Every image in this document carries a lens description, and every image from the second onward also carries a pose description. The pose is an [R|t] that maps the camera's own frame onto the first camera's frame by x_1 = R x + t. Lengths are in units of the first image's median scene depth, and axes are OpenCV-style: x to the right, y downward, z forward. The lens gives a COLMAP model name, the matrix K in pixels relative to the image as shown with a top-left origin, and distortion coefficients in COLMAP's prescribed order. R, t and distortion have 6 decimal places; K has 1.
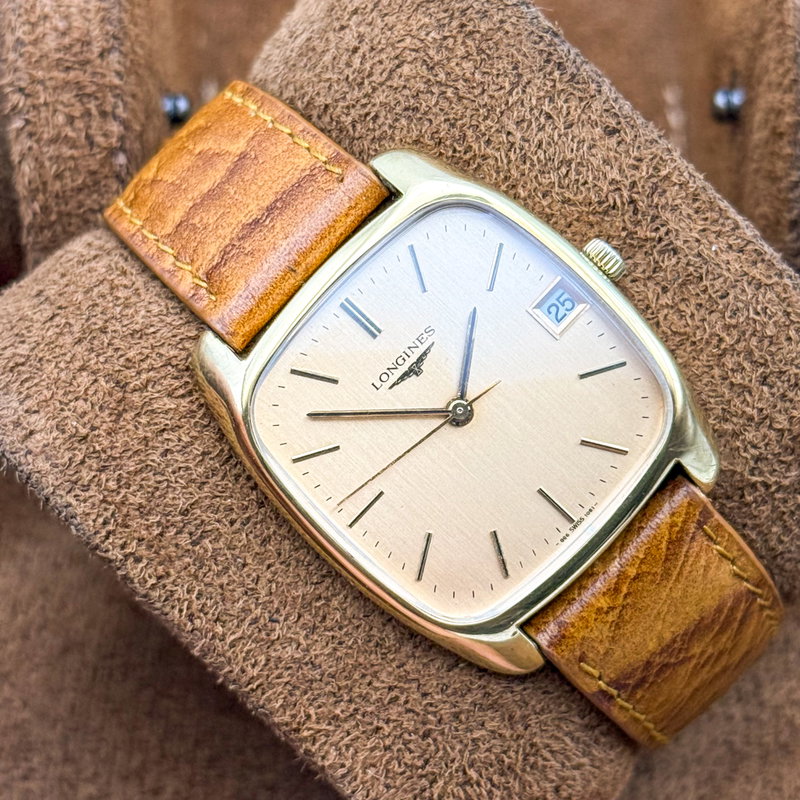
lens RADIAL K [[2344.7, 0, 370.3], [0, 2344.7, 401.3], [0, 0, 1]] dist [0.001174, 1.974380]
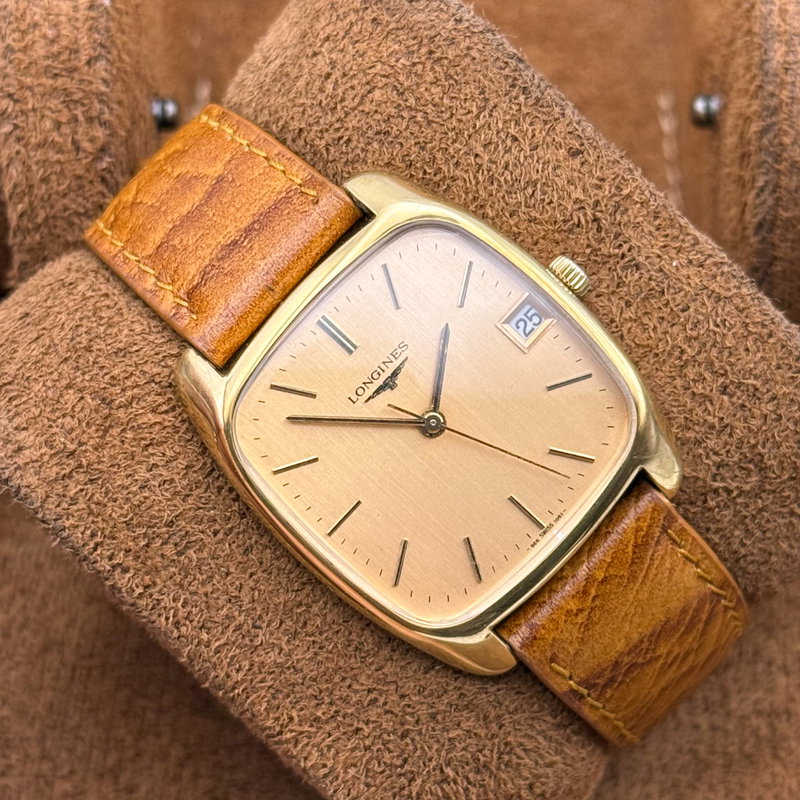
lens RADIAL K [[2548.7, 0, 375.4], [0, 2548.7, 399.4], [0, 0, 1]] dist [0.014858, 2.085445]
pose [[0.999786, -0.012297, 0.016629, -0.006035], [0.012375, 0.999913, -0.004608, -0.001408], [-0.016571, 0.004813, 0.999851, -0.129731]]
